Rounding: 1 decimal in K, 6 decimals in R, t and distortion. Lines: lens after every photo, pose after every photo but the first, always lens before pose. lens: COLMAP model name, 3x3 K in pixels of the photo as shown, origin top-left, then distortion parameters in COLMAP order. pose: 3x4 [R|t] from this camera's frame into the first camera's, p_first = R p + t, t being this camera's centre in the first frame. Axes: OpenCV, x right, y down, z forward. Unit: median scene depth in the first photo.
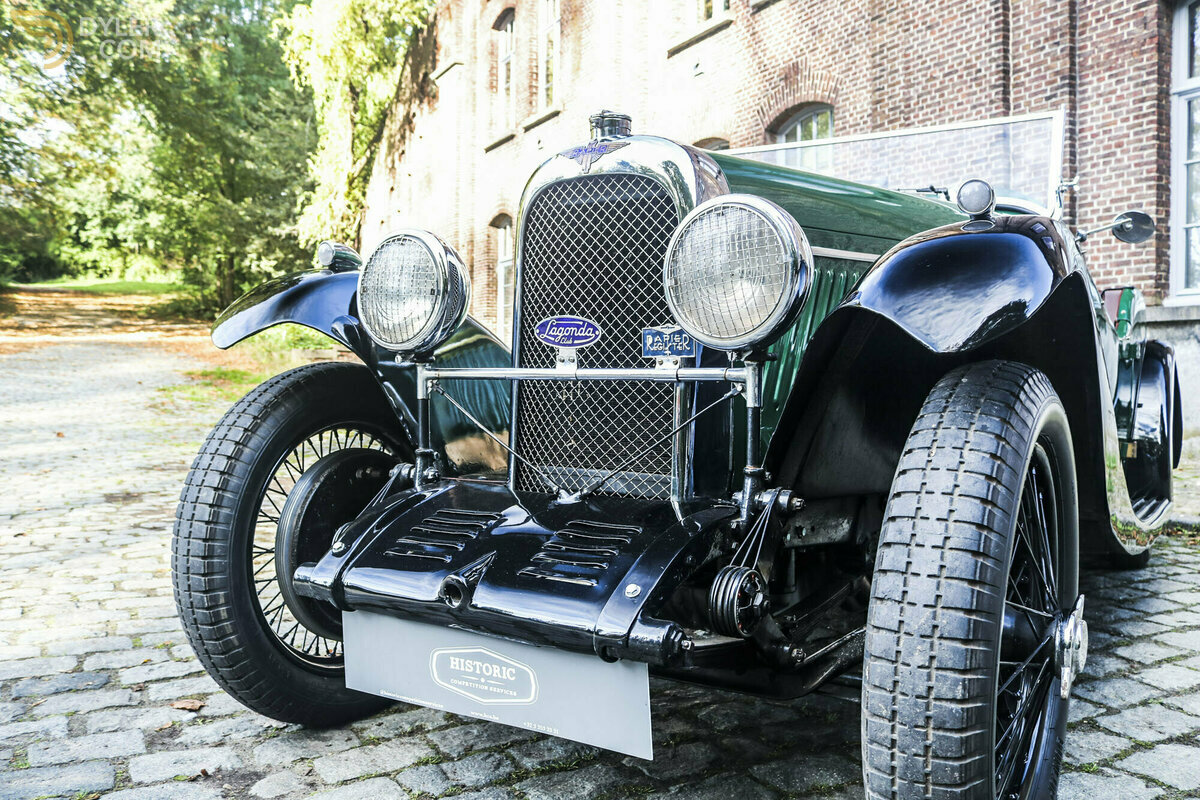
lens RADIAL K [[997.2, 0, 600.0], [0, 997.2, 400.0], [0, 0, 1]] dist [-0.169021, 0.150341]
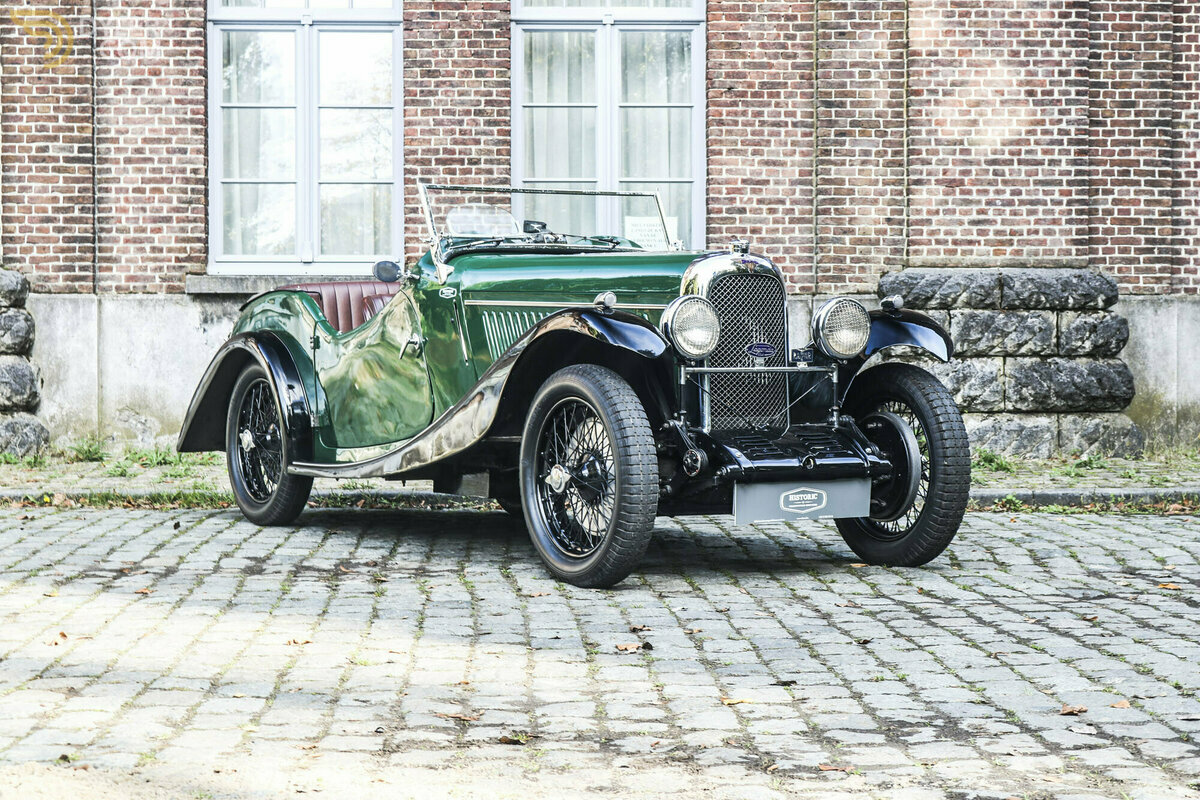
lens RADIAL K [[2387.0, 0, 600.0], [0, 2387.0, 400.0], [0, 0, 1]] dist [0.028707, 0.034760]
pose [[0.433417, -0.026929, 0.900791, -1.162183], [0.027518, 0.999483, 0.016639, -0.013626], [-0.900773, 0.017576, 0.433934, -0.219405]]
